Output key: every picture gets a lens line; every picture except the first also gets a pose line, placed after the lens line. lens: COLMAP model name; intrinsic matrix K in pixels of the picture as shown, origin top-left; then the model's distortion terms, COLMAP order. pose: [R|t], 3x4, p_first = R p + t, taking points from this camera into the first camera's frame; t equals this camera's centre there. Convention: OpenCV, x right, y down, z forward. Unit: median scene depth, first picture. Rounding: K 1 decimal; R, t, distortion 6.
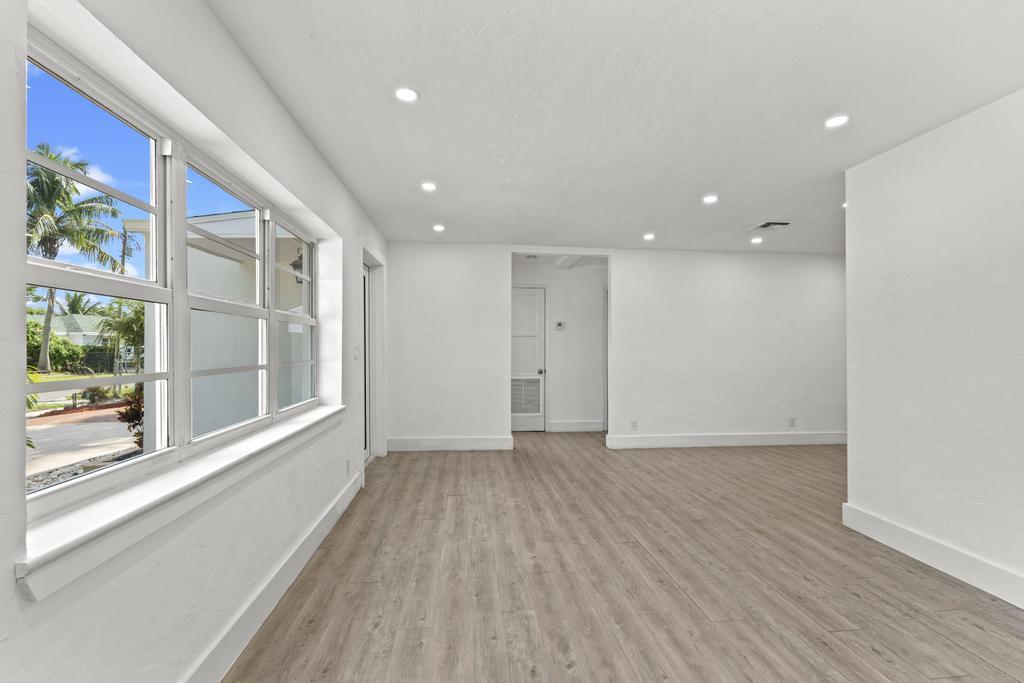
lens RADIAL K [[448.0, 0, 512.0], [0, 448.0, 341.5], [0, 0, 1]] dist [-0.018339, 0.000489]
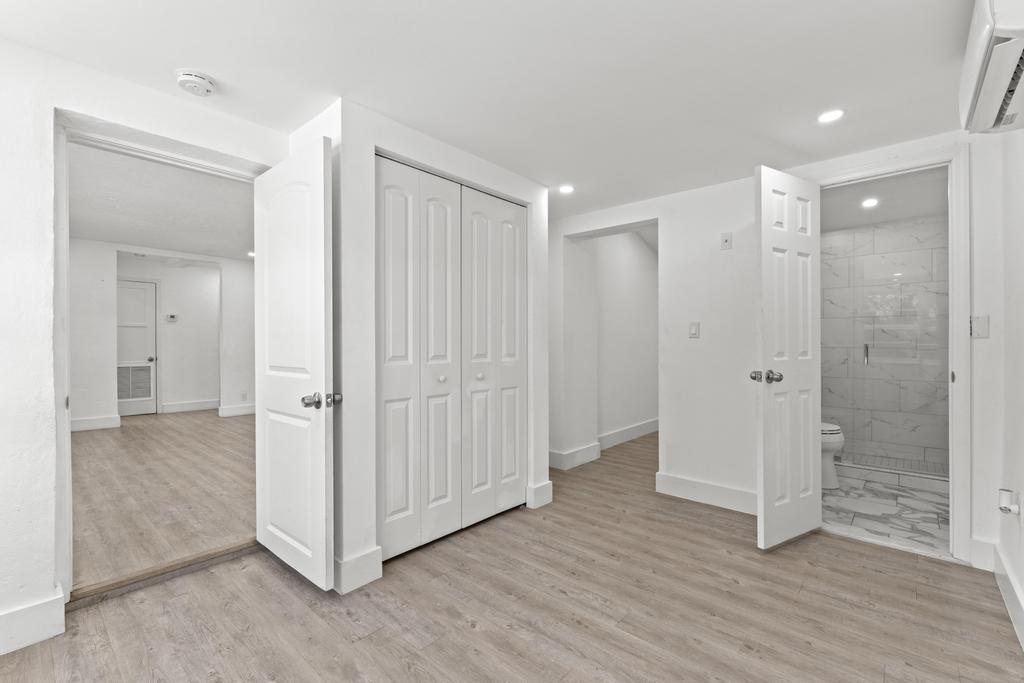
lens RADIAL K [[448.0, 0, 512.0], [0, 448.0, 341.5], [0, 0, 1]] dist [-0.018339, 0.000489]
pose [[0.735720, -0.009434, 0.677220, -0.021155], [0.005032, 0.999952, 0.008464, 0.019126], [-0.677267, -0.002819, 0.735732, -0.417820]]
